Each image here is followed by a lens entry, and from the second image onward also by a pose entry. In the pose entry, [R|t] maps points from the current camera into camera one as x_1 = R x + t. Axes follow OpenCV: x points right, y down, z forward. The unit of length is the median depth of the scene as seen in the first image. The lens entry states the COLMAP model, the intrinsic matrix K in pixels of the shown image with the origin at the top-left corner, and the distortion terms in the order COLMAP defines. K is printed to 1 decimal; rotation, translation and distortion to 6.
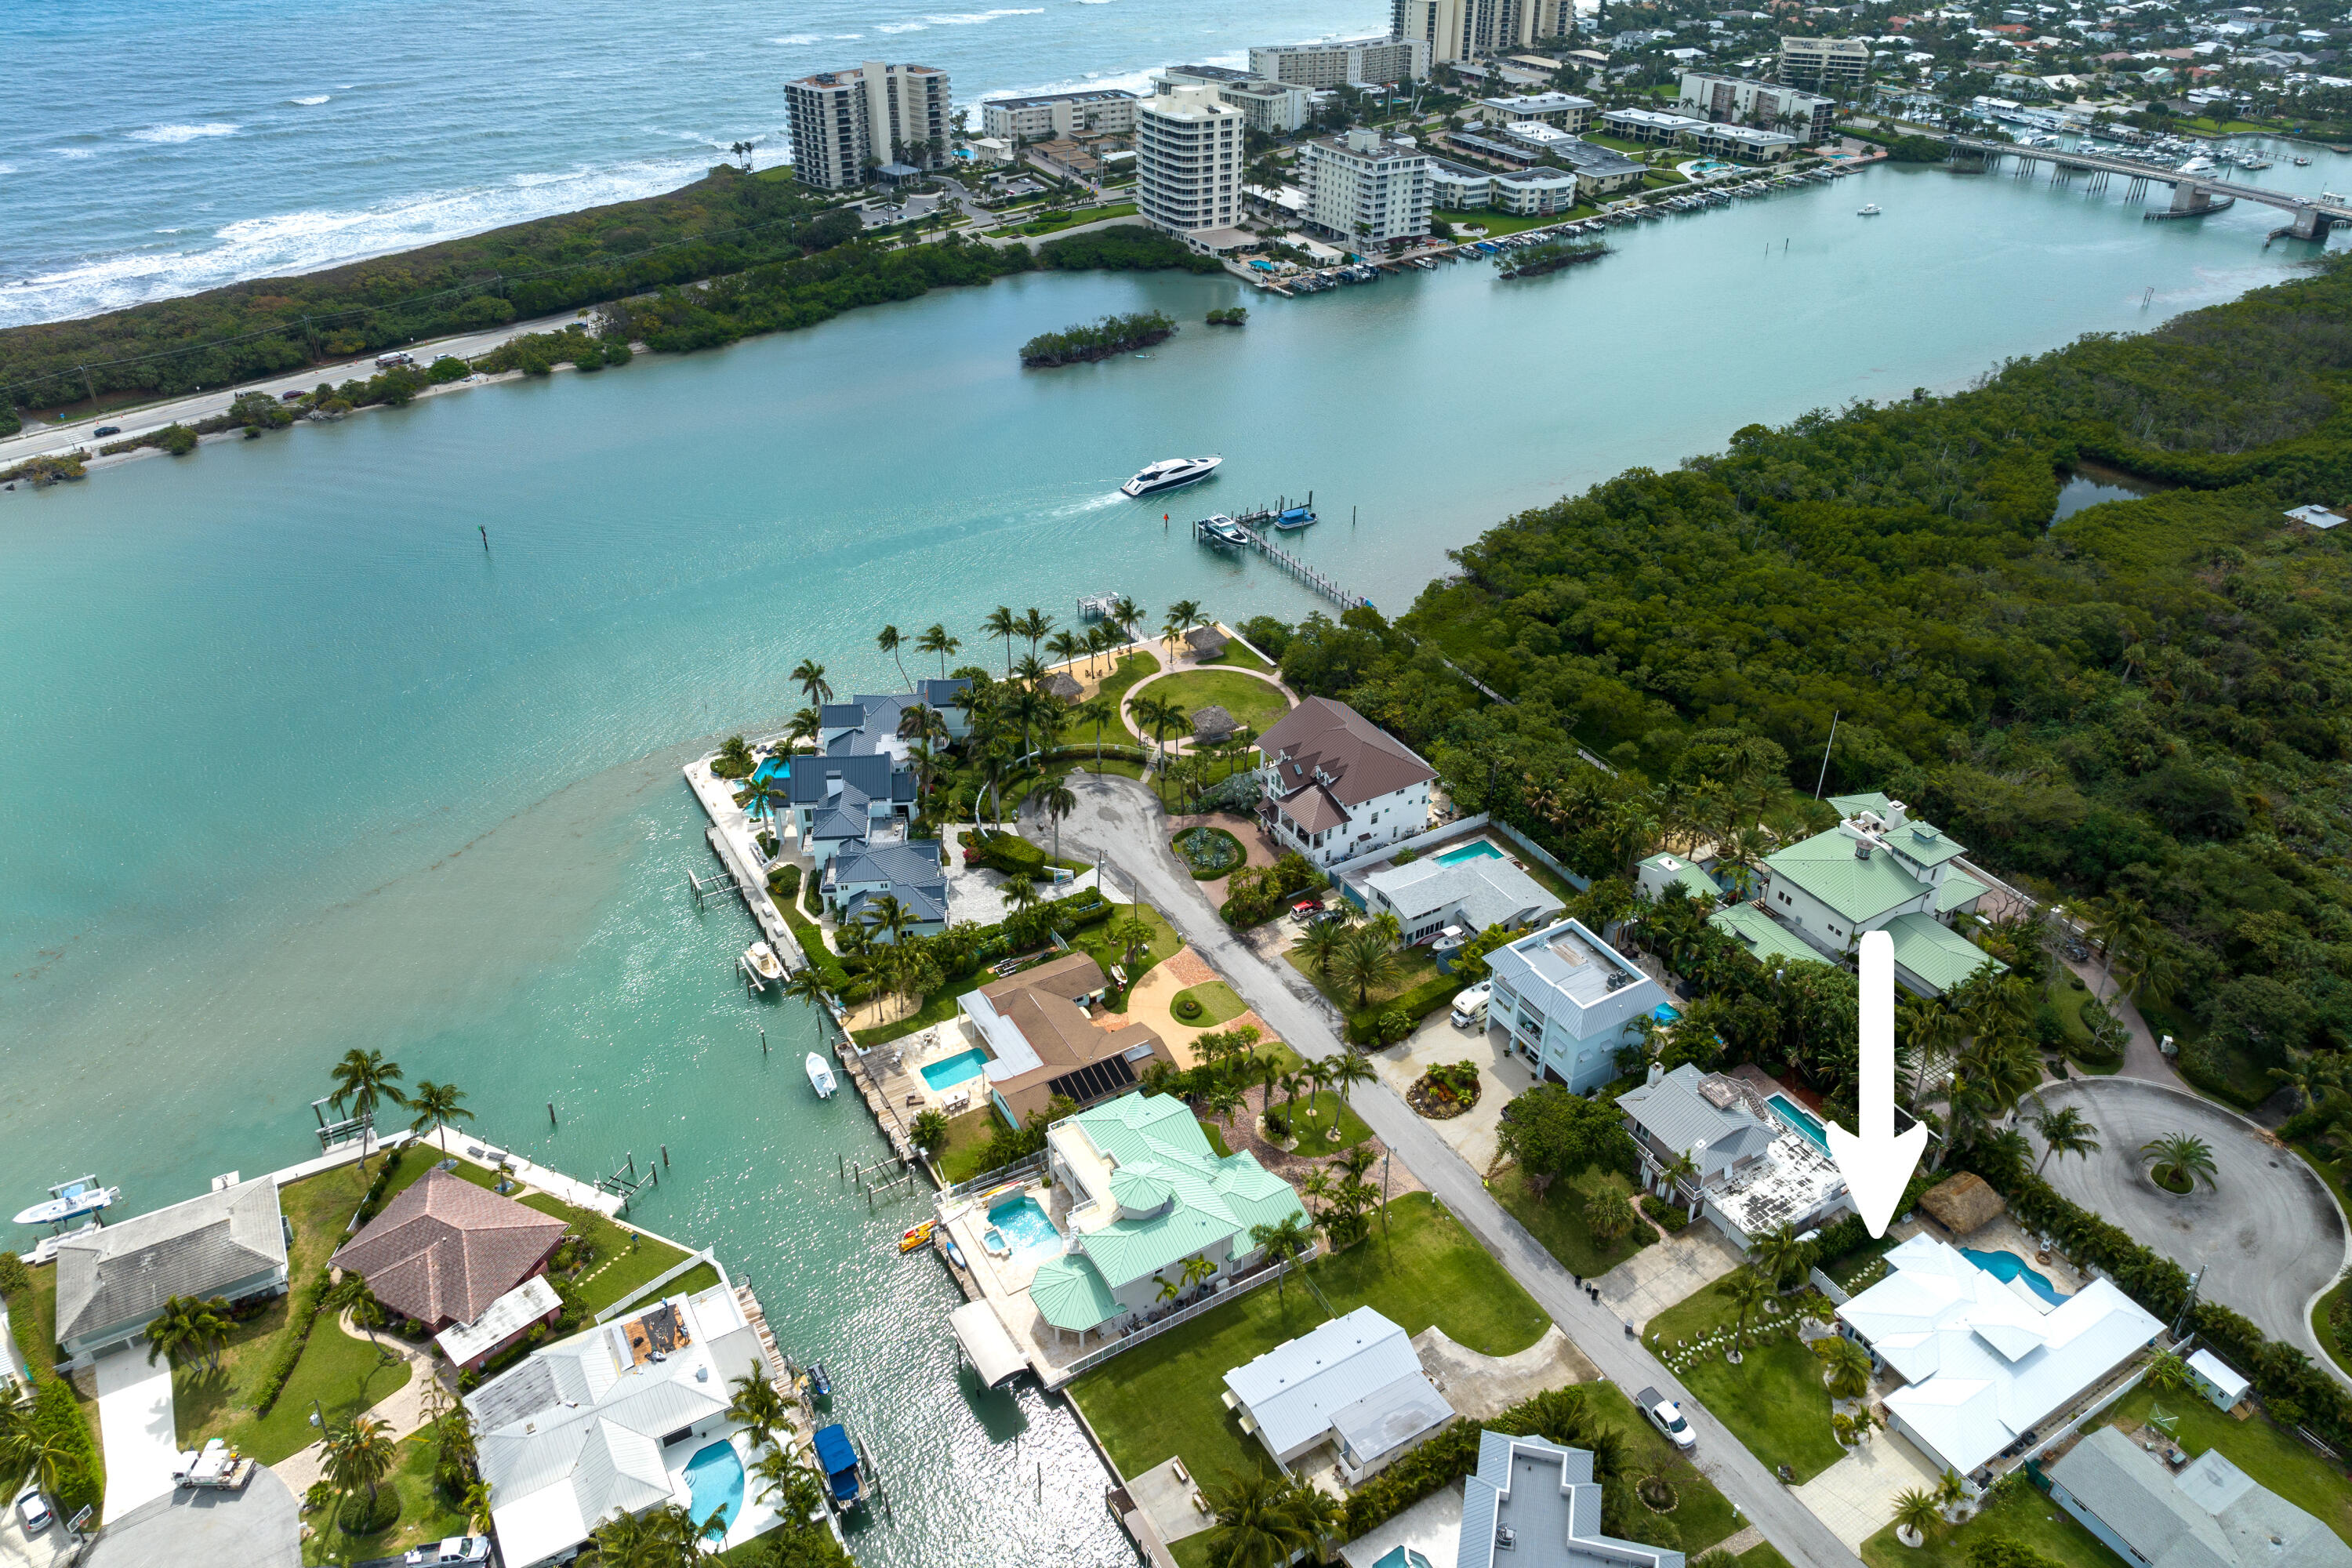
lens RADIAL K [[1608.7, 0, 1176.0], [0, 1608.7, 784.0], [0, 0, 1]] dist [-0.031436, -0.008221]
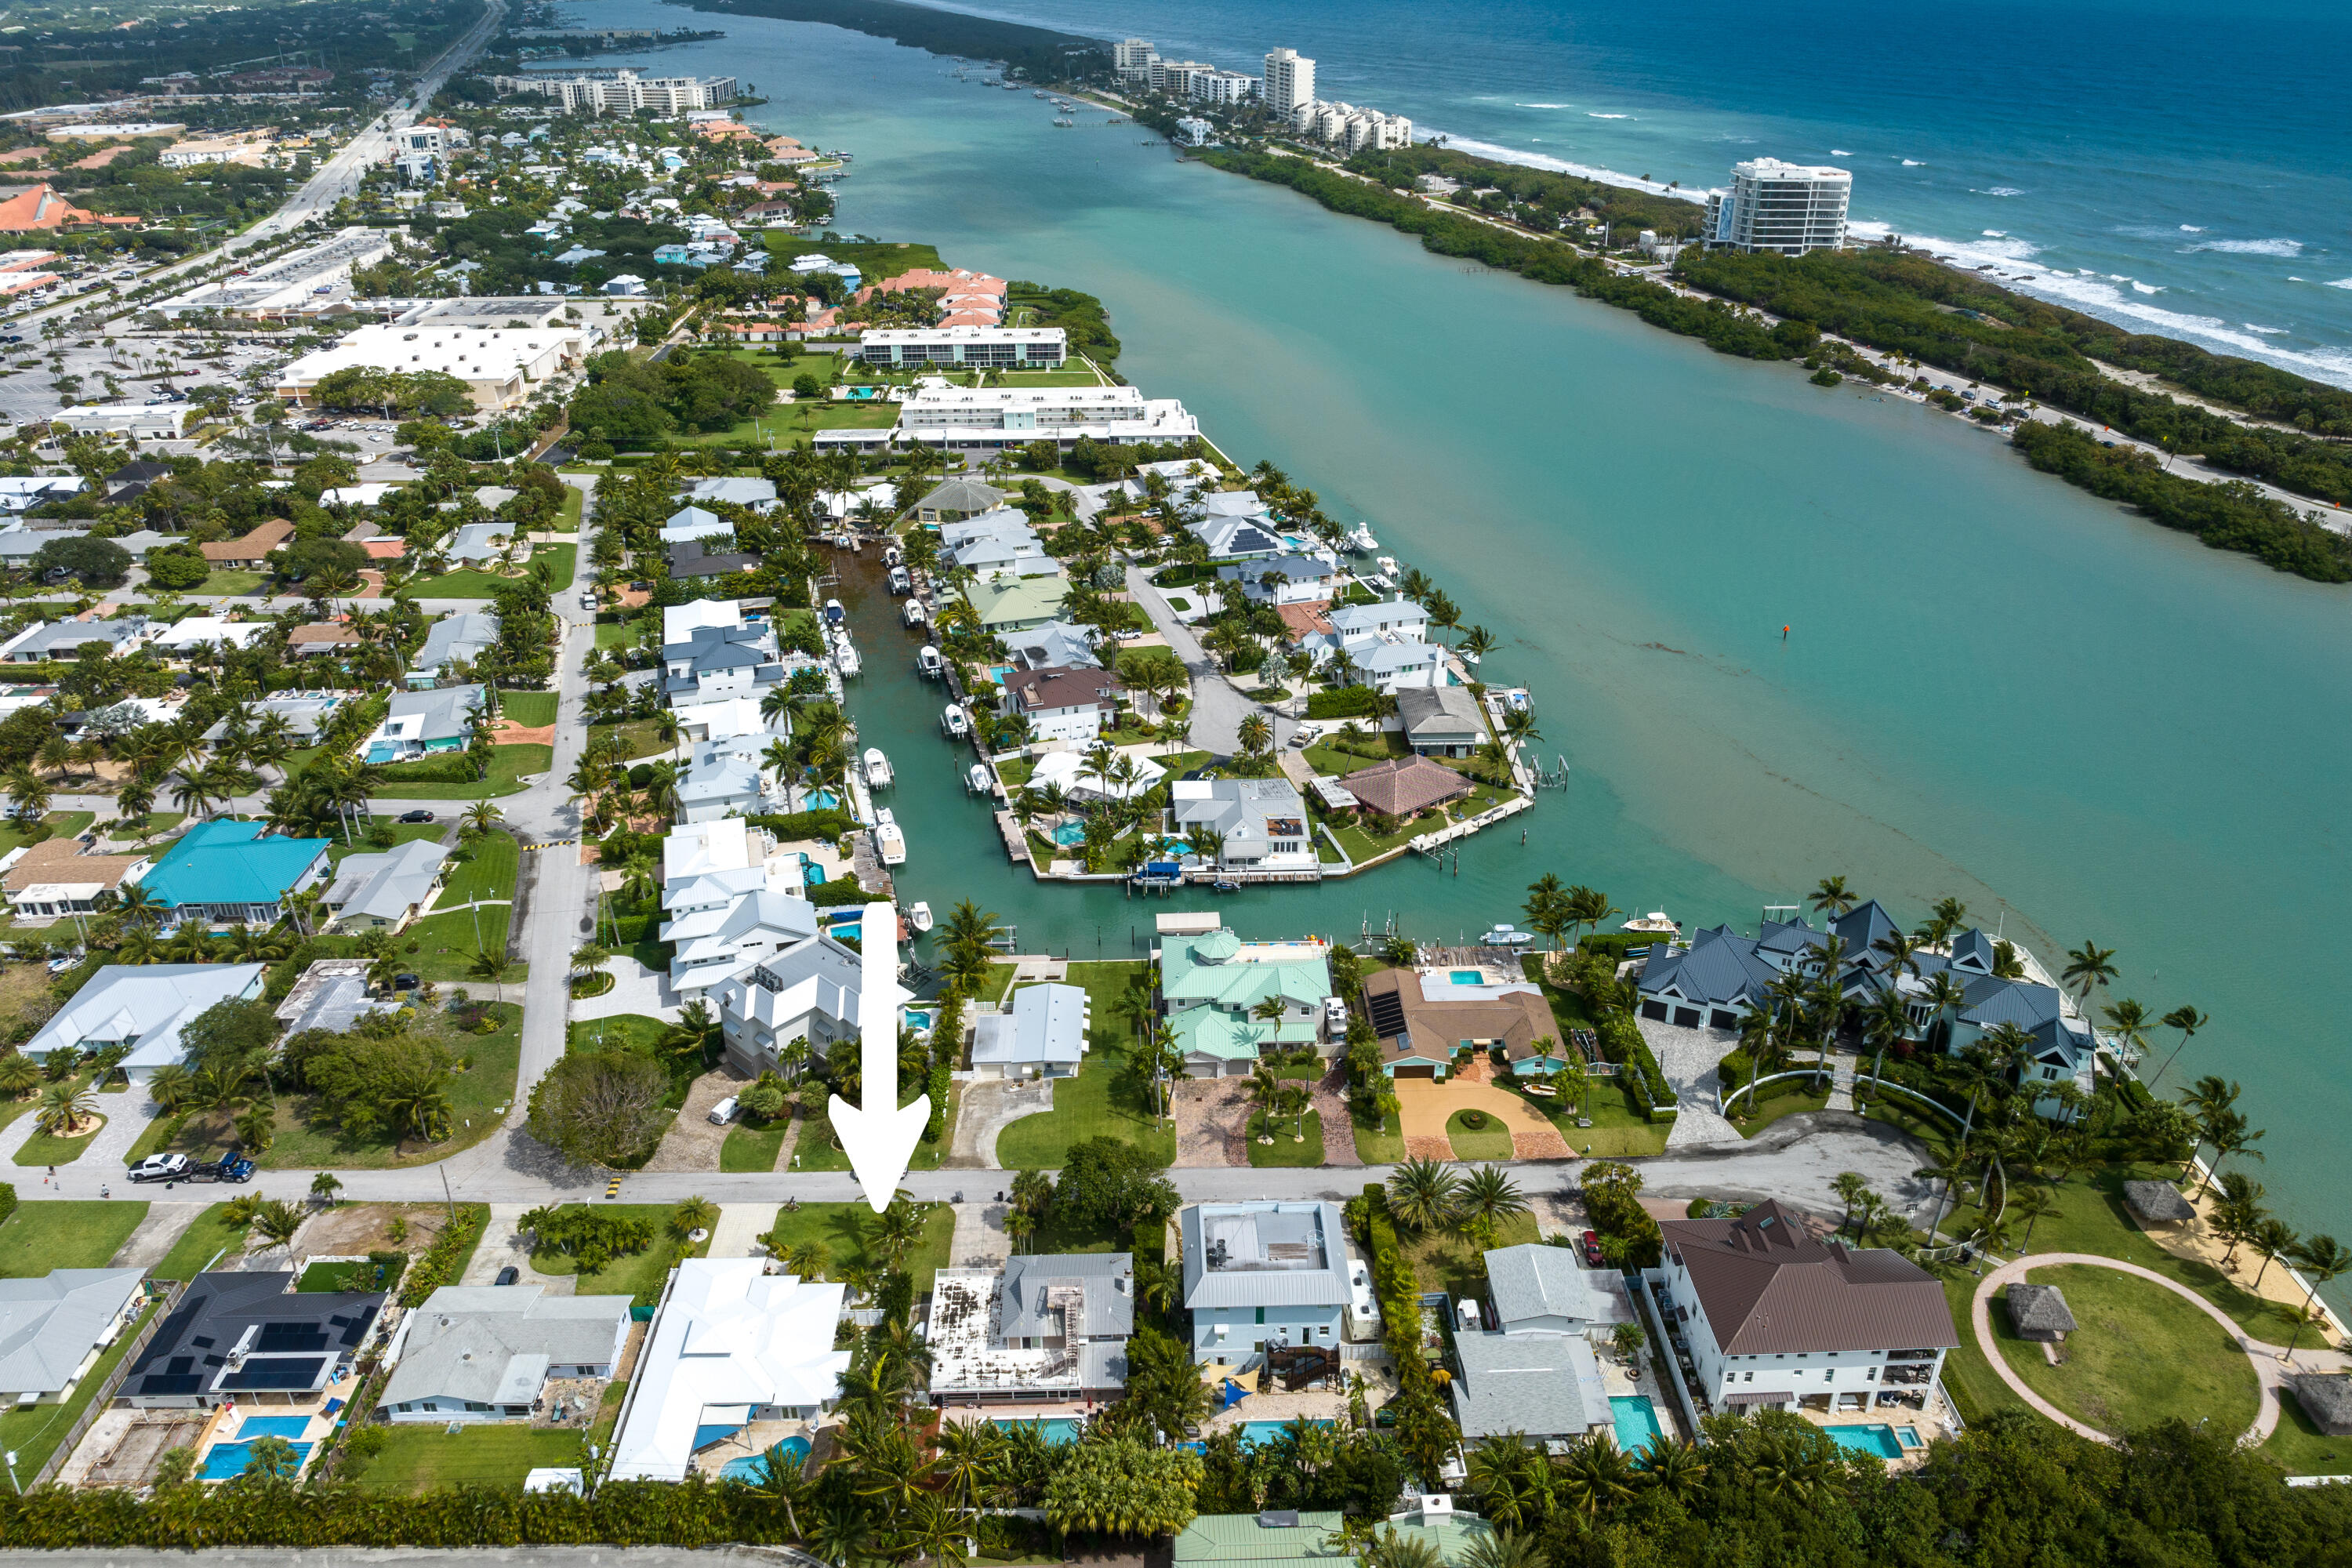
lens RADIAL K [[1608.7, 0, 1176.0], [0, 1608.7, 784.0], [0, 0, 1]] dist [-0.031436, -0.008221]
pose [[-0.485475, 0.406556, -0.773968, 0.676859], [-0.474425, 0.621087, 0.623836, -0.454582], [0.734326, 0.670047, -0.108642, 0.700094]]
